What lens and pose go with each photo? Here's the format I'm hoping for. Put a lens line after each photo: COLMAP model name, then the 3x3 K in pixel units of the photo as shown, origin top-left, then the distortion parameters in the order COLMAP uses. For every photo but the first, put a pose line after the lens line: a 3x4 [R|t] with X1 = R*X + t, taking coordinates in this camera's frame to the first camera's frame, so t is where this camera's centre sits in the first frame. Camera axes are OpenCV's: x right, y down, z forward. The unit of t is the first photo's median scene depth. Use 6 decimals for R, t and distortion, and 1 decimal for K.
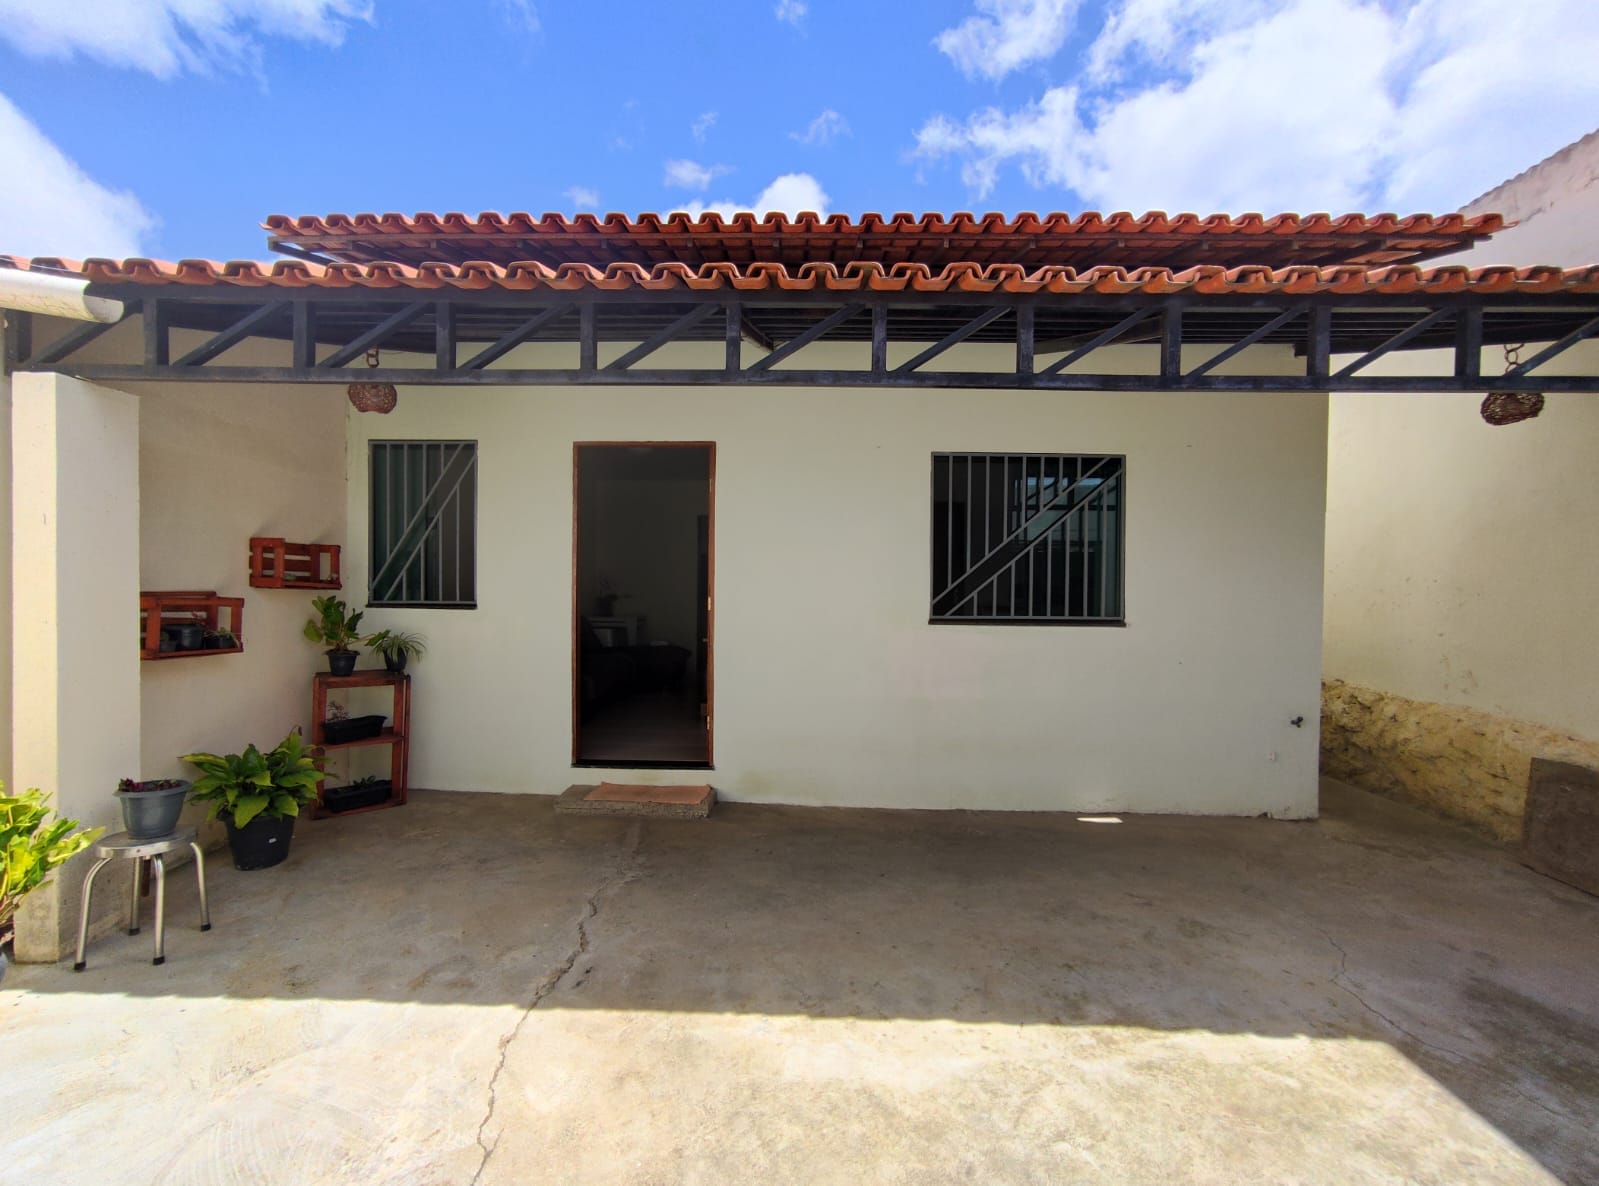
lens RADIAL K [[694.3, 0, 799.5], [0, 694.3, 593.0], [0, 0, 1]] dist [-0.027843, 0.019557]
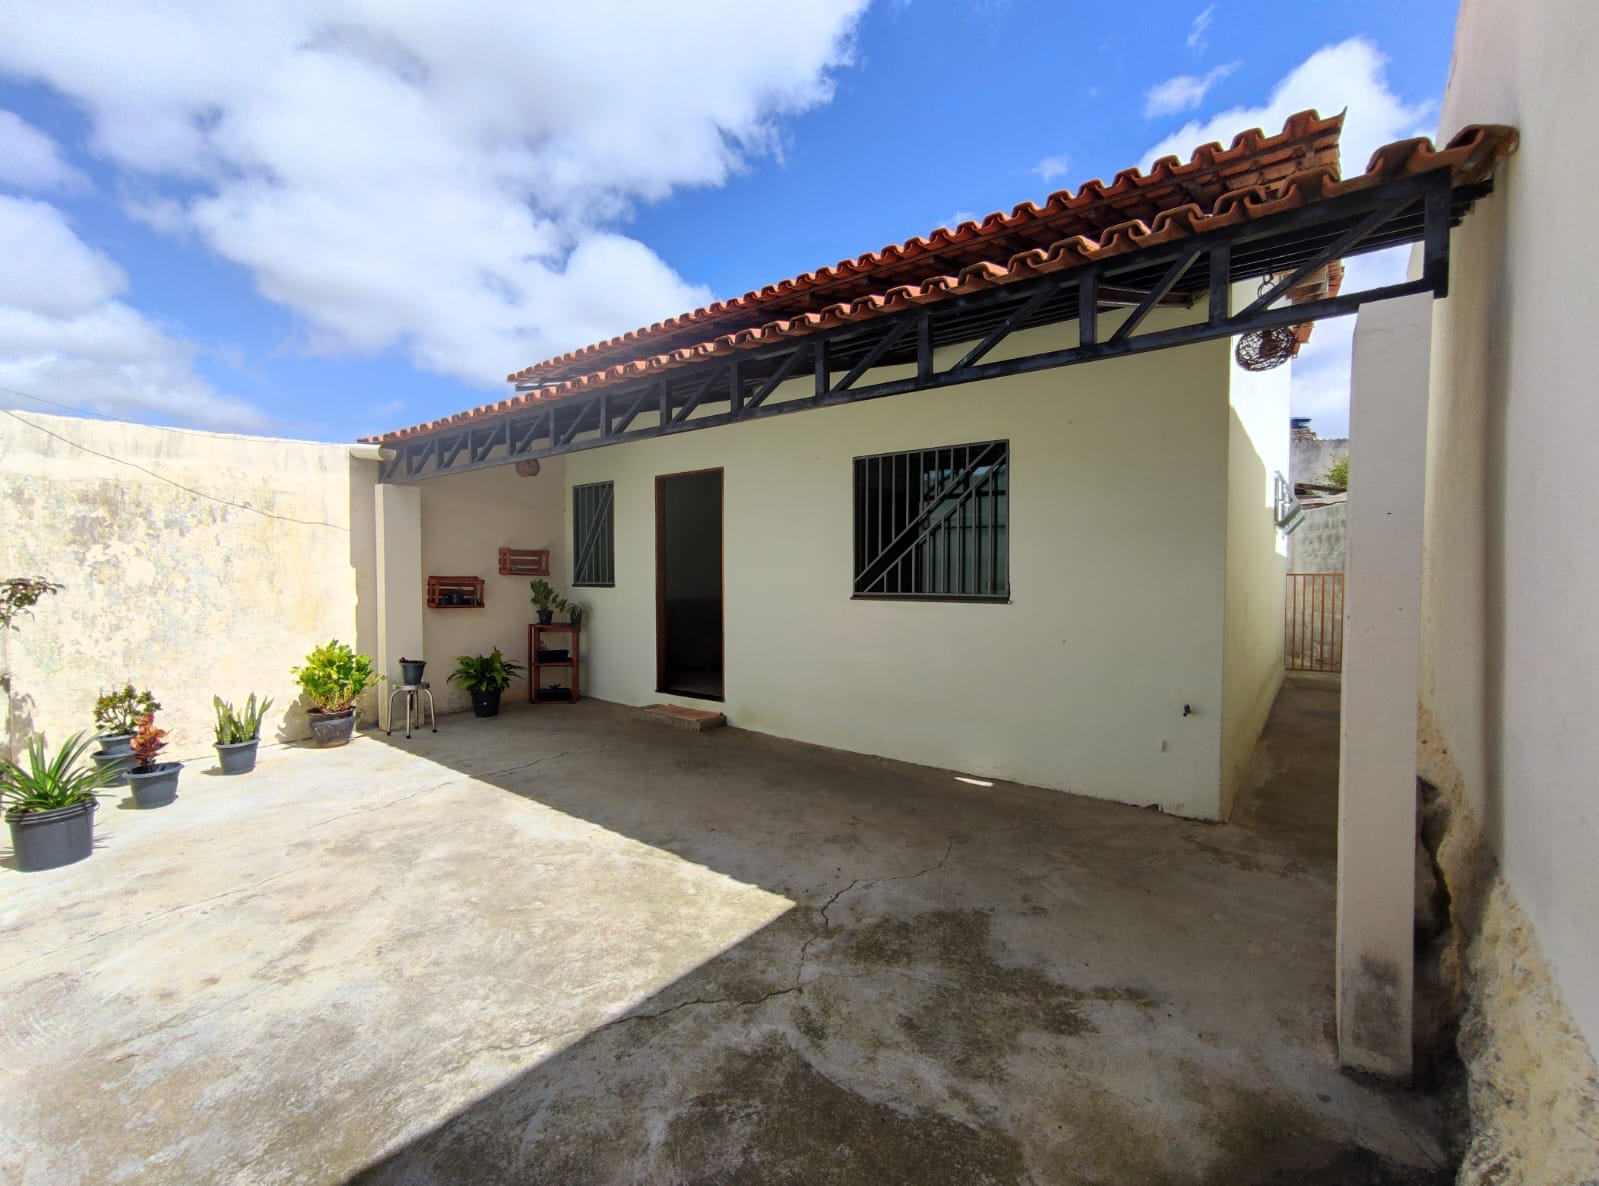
lens RADIAL K [[694.3, 0, 799.5], [0, 694.3, 593.0], [0, 0, 1]] dist [-0.027843, 0.019557]
pose [[0.804967, 0.004091, -0.593305, 0.849933], [0.003535, 0.999925, 0.011690, 0.019613], [0.593308, -0.011508, 0.804893, -0.031680]]
